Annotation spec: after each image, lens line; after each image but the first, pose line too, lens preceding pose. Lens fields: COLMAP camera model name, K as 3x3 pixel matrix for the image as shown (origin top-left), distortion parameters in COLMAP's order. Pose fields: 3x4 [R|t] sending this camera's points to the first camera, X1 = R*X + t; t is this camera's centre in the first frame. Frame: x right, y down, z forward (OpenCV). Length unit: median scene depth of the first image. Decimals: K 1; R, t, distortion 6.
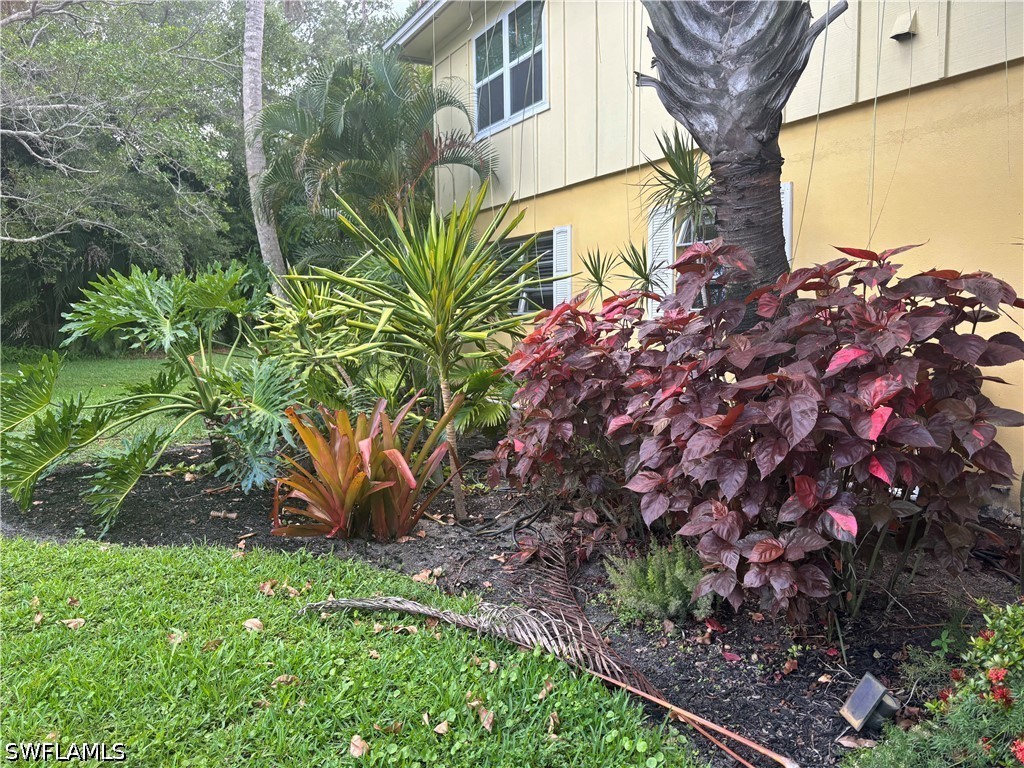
lens RADIAL K [[771.4, 0, 516.4], [0, 771.4, 381.8], [0, 0, 1]] dist [0.031116, -0.046339]
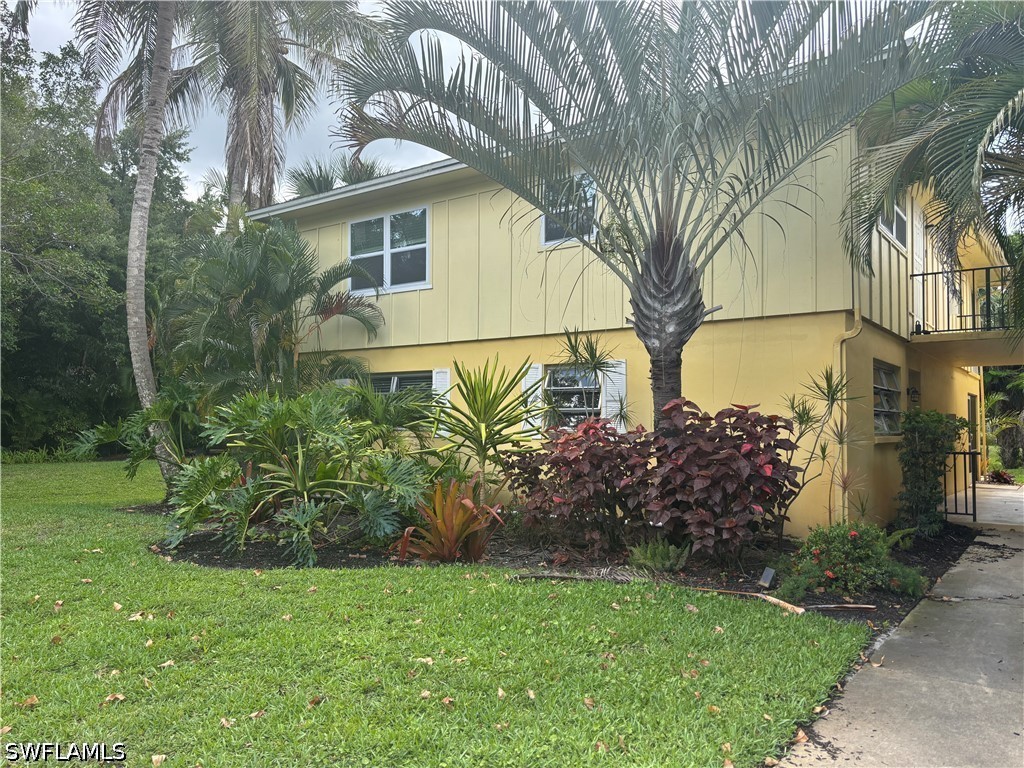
lens RADIAL K [[771.4, 0, 504.9], [0, 771.4, 388.0], [0, 0, 1]] dist [0.031116, -0.046339]
pose [[0.889357, 0.039515, 0.455504, -1.116313], [0.026138, 0.990235, -0.136935, 0.079387], [-0.456467, 0.133690, 0.879639, -0.708184]]
